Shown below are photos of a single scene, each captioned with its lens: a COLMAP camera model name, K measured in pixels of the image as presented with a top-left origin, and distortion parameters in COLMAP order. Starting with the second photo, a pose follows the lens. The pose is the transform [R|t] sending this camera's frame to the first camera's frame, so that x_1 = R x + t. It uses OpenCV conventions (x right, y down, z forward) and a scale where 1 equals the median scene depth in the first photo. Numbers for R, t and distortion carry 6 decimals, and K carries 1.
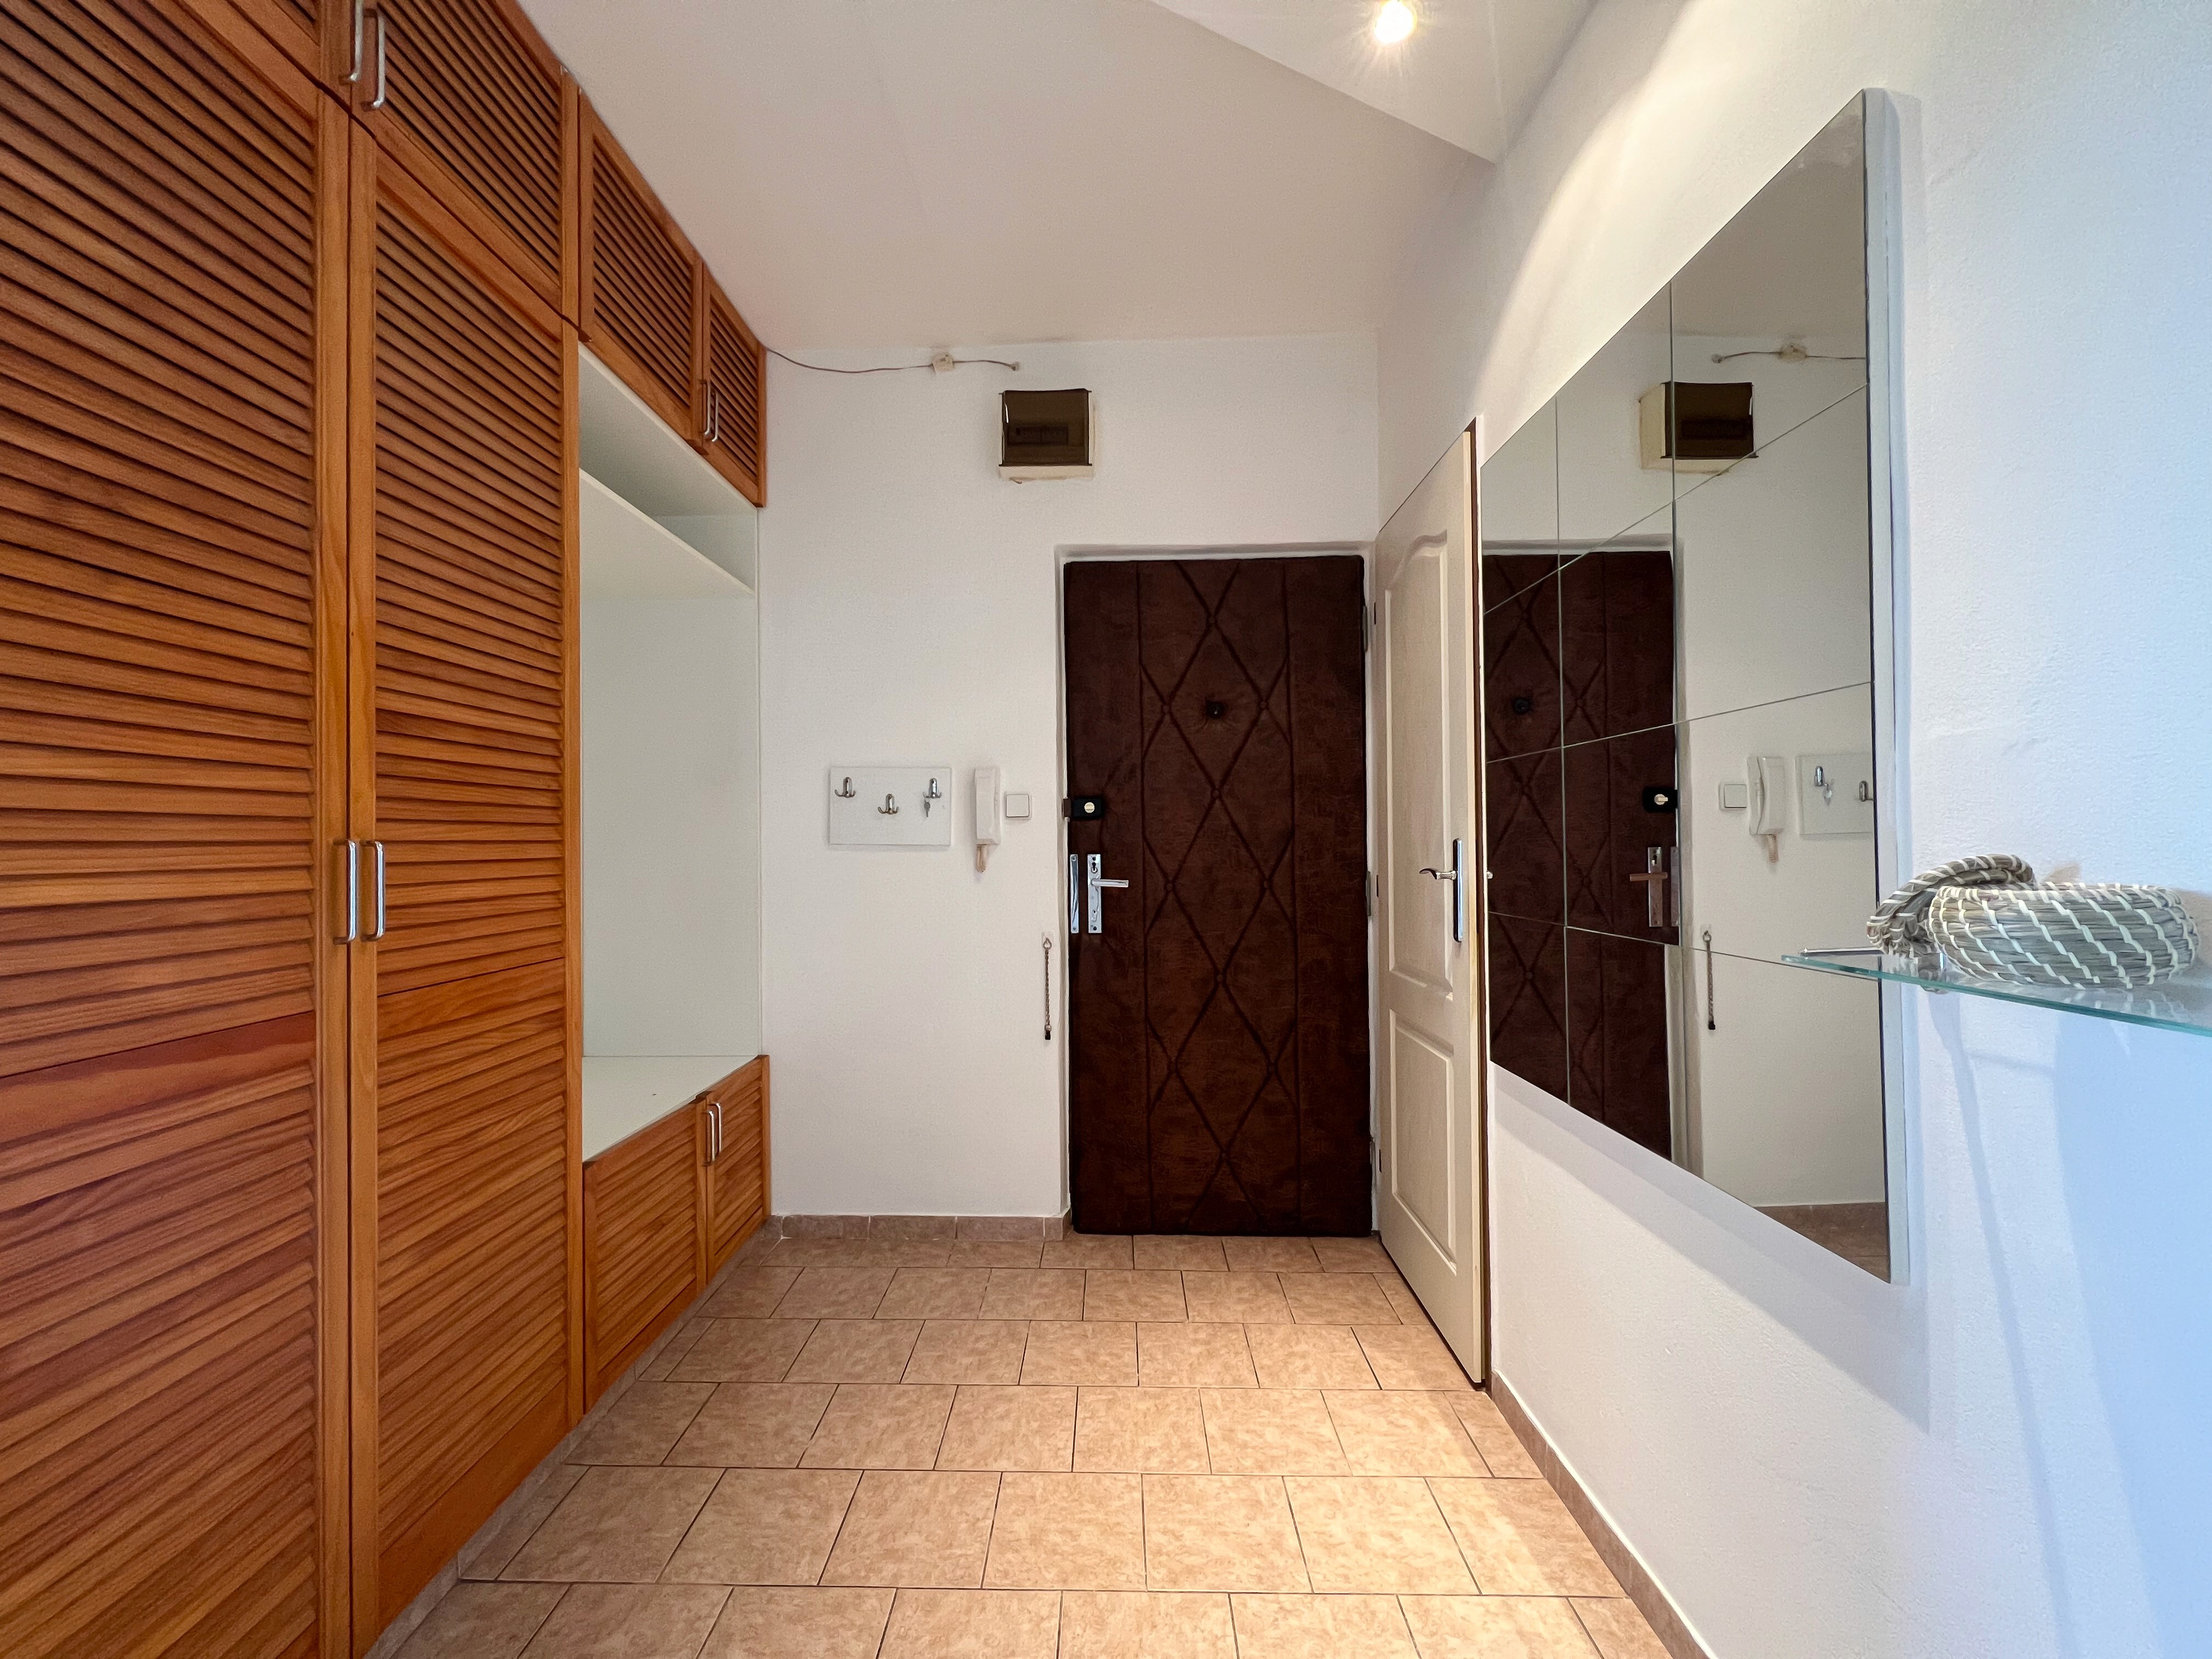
lens RADIAL K [[895.7, 0, 1106.0], [0, 895.7, 829.5], [0, 0, 1]] dist [0.001482, 0.000431]
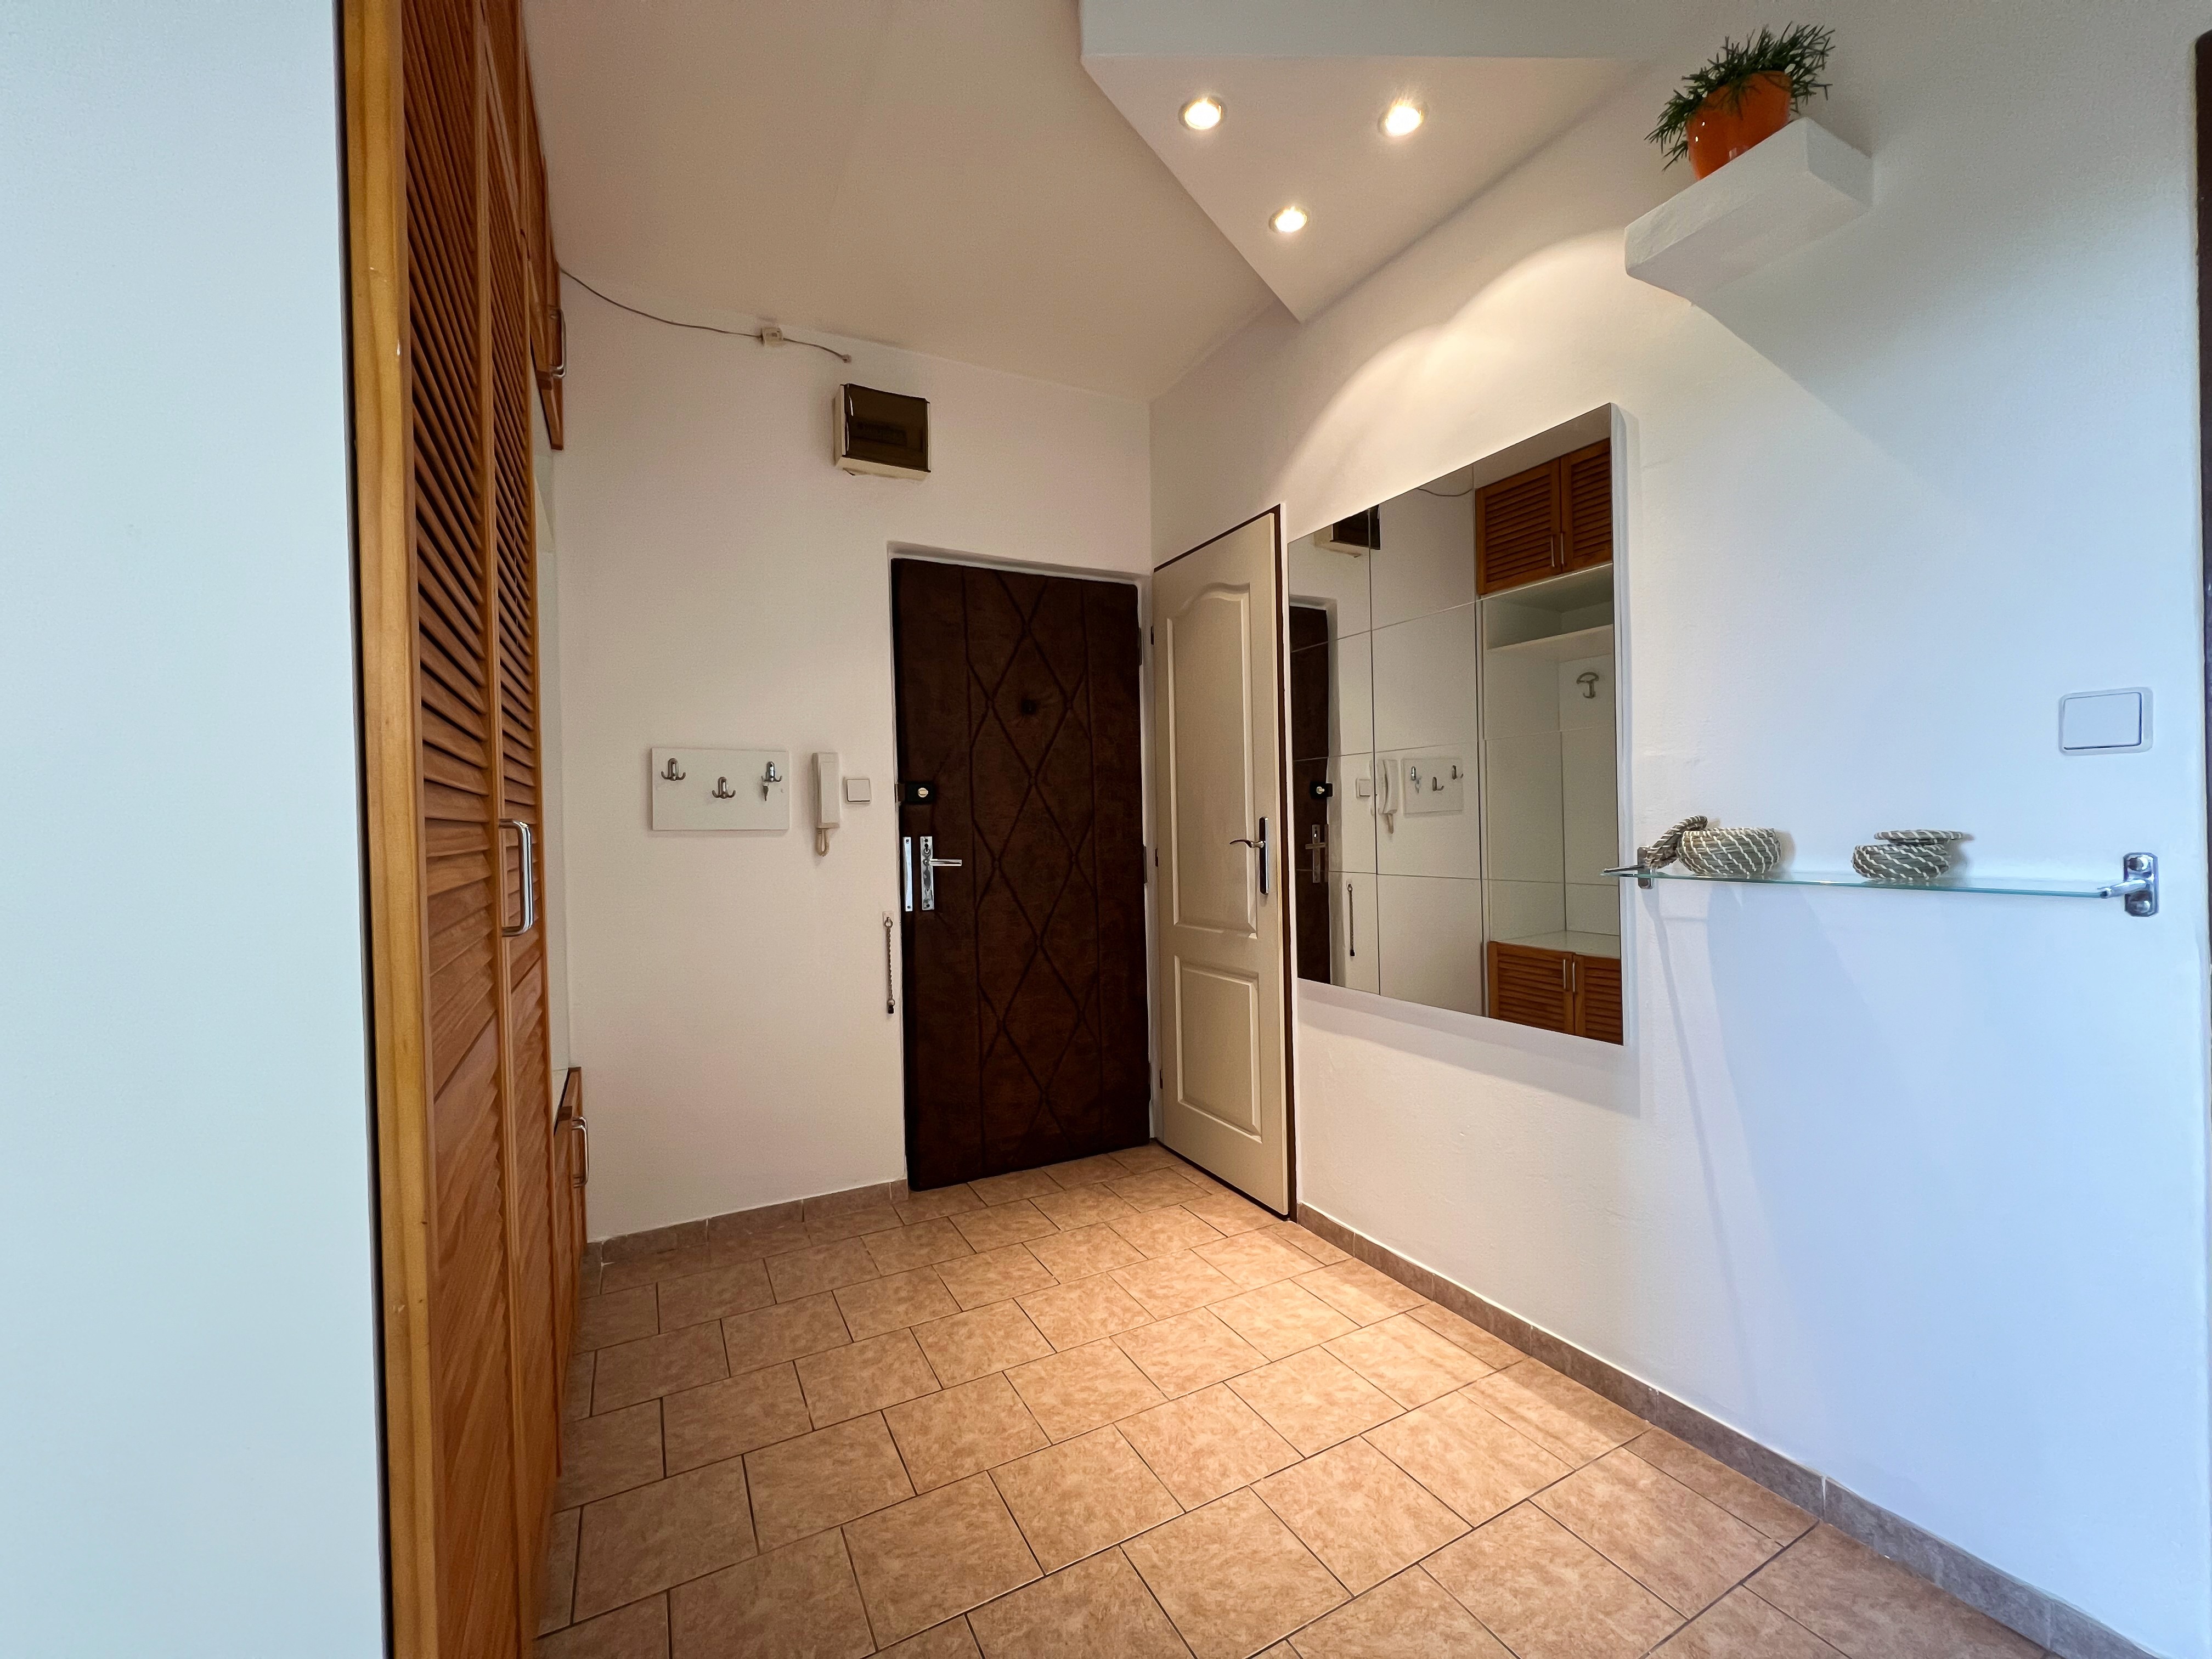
lens RADIAL K [[895.7, 0, 1106.0], [0, 895.7, 829.5], [0, 0, 1]] dist [0.001482, 0.000431]
pose [[0.871150, -0.014057, 0.490815, -0.357358], [0.008035, 0.999864, 0.014376, 0.005945], [-0.490951, -0.008580, 0.871145, -0.036924]]
